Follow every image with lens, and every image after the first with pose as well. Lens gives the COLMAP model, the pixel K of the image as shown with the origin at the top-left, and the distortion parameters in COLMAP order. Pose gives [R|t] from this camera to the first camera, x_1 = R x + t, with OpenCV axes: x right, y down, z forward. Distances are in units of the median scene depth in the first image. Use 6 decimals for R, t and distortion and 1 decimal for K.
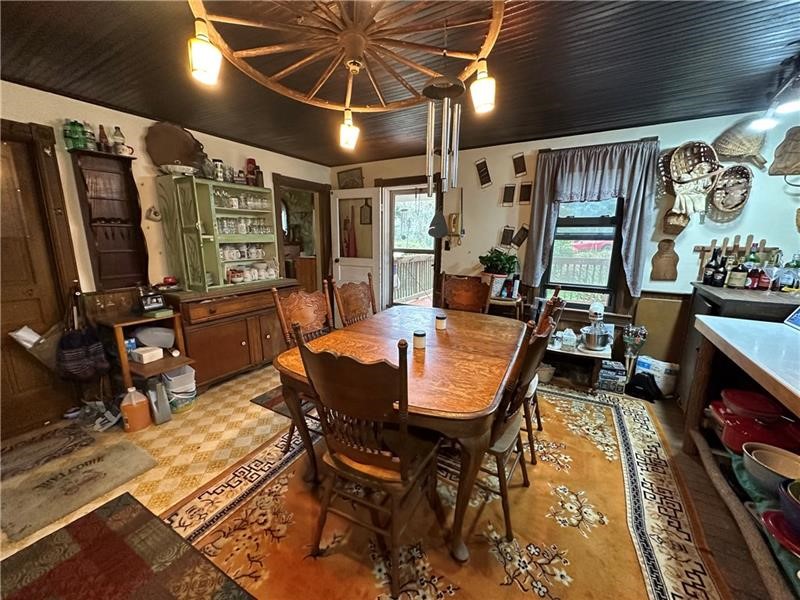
lens RADIAL K [[318.9, 0, 398.9], [0, 318.9, 301.2], [0, 0, 1]] dist [-0.001295, 0.000532]
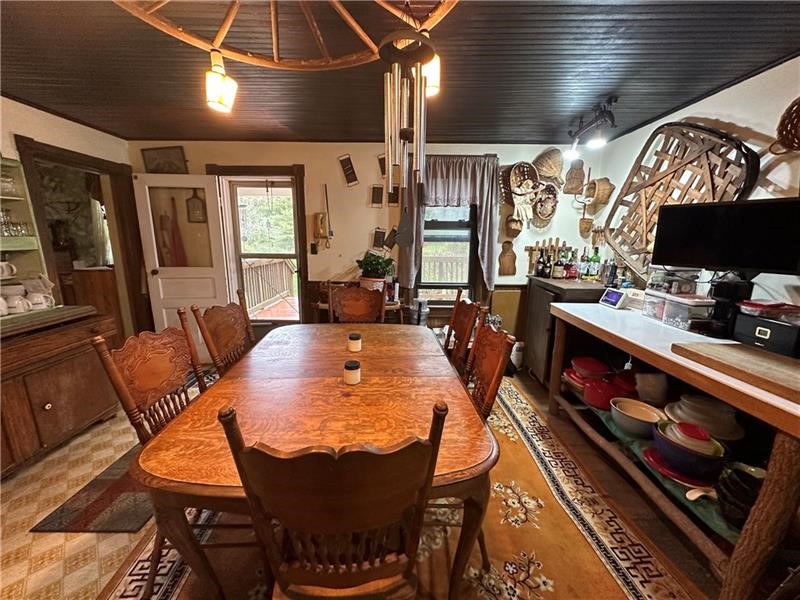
lens RADIAL K [[318.9, 0, 398.1], [0, 318.9, 300.9], [0, 0, 1]] dist [-0.001295, 0.000532]
pose [[0.860128, -0.102347, 0.499705, -0.142107], [0.101480, 0.994415, 0.028997, -0.045276], [-0.499882, 0.025769, 0.865710, 0.166162]]
